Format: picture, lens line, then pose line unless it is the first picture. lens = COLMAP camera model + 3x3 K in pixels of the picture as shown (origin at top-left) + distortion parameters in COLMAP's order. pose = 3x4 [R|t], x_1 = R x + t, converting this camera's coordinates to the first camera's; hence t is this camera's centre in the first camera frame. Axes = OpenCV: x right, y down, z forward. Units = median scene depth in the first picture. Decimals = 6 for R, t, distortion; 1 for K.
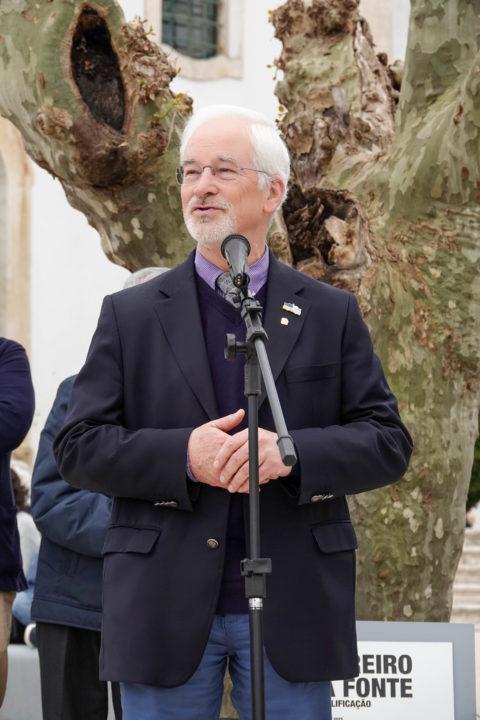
lens RADIAL K [[2507.4, 0, 207.0], [0, 2507.4, 300.8], [0, 0, 1]] dist [-0.094914, 0.000000]
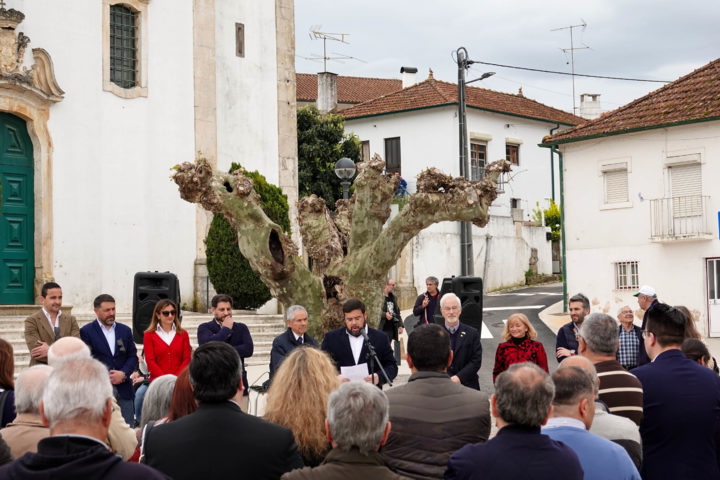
lens RADIAL K [[1456.3, 0, 380.1], [0, 1456.3, 225.2], [0, 0, 1]] dist [-0.007566, 0.000000]
pose [[0.971207, -0.001861, 0.238229, -0.380837], [-0.012167, 0.998277, 0.057404, -0.236699], [-0.237925, -0.058650, 0.969511, -1.006619]]
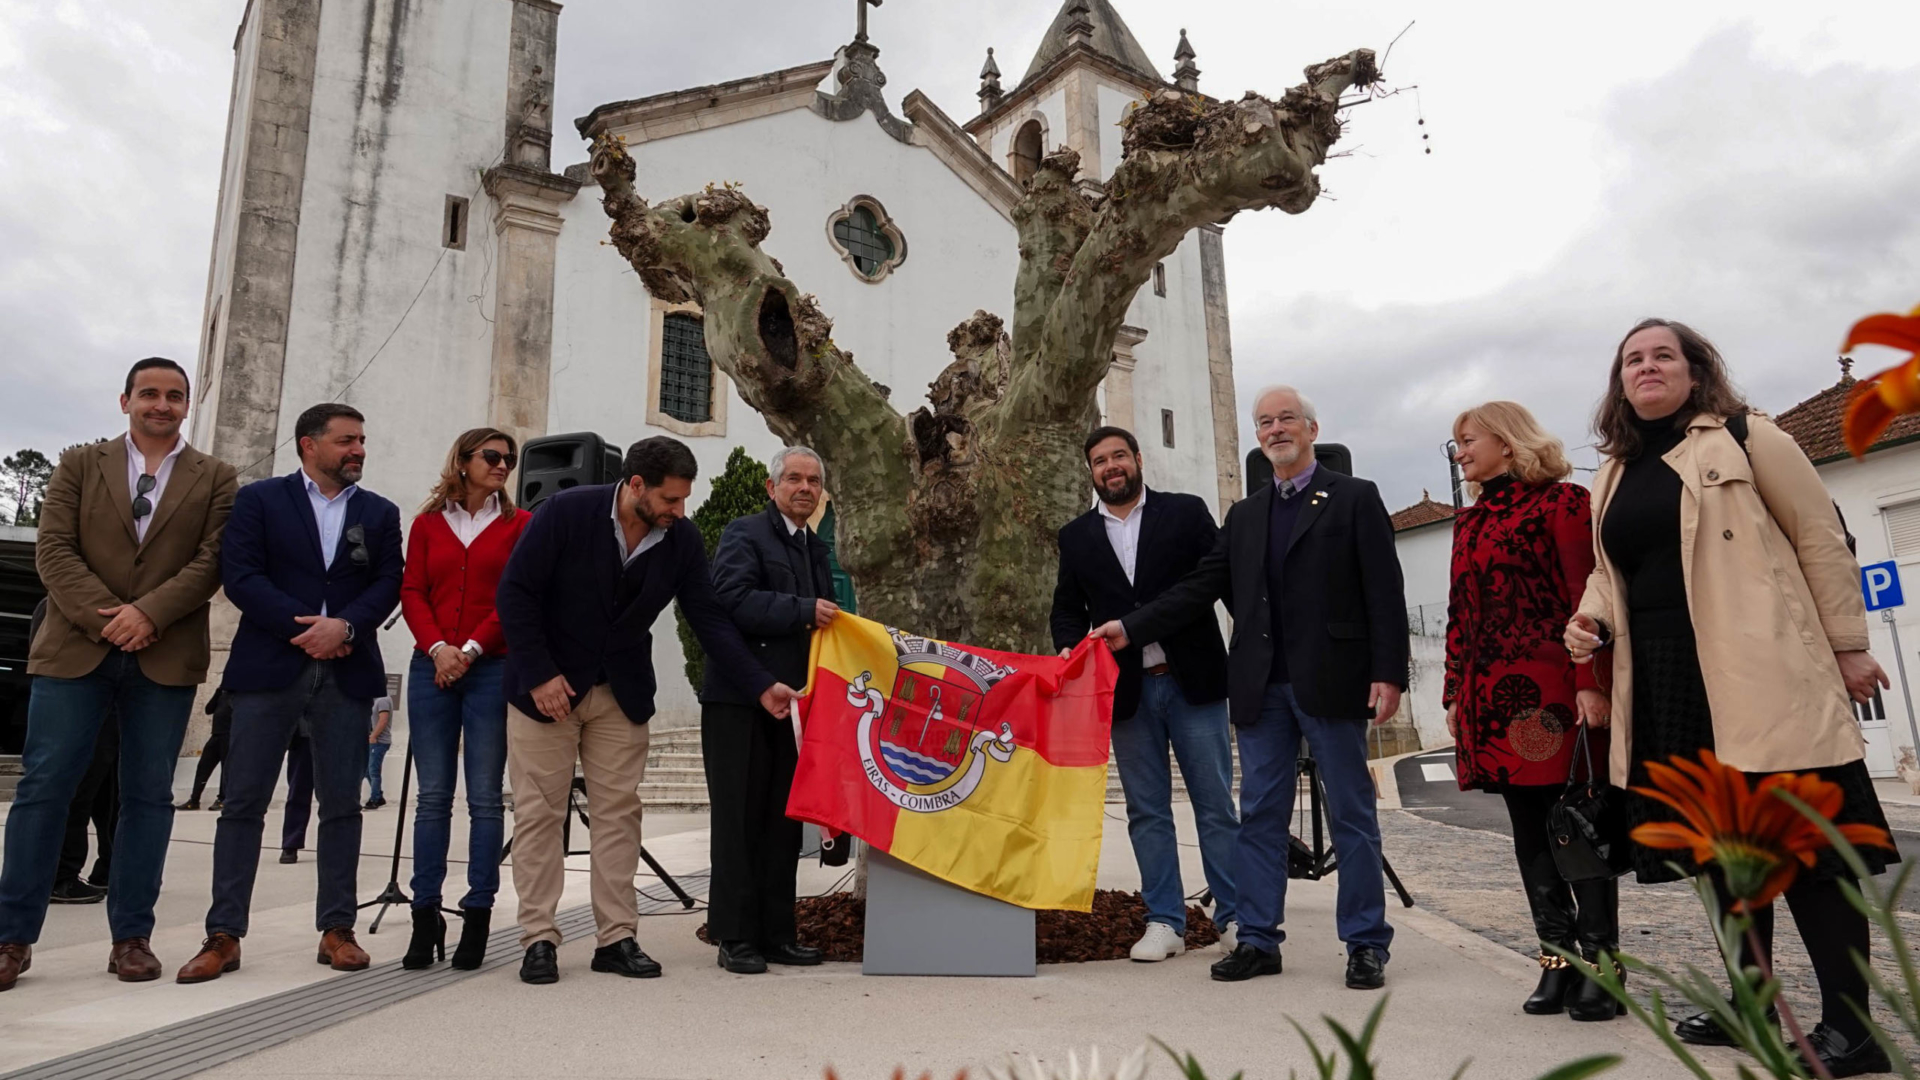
lens RADIAL K [[1337.1, 0, 958.5], [0, 1337.1, 464.5], [0, 0, 1]] dist [0.008238, -0.006842]
pose [[0.996190, -0.034577, -0.080067, 0.114023], [0.023698, 0.990826, -0.133047, 0.085703], [0.083932, 0.130642, 0.987870, 0.255973]]
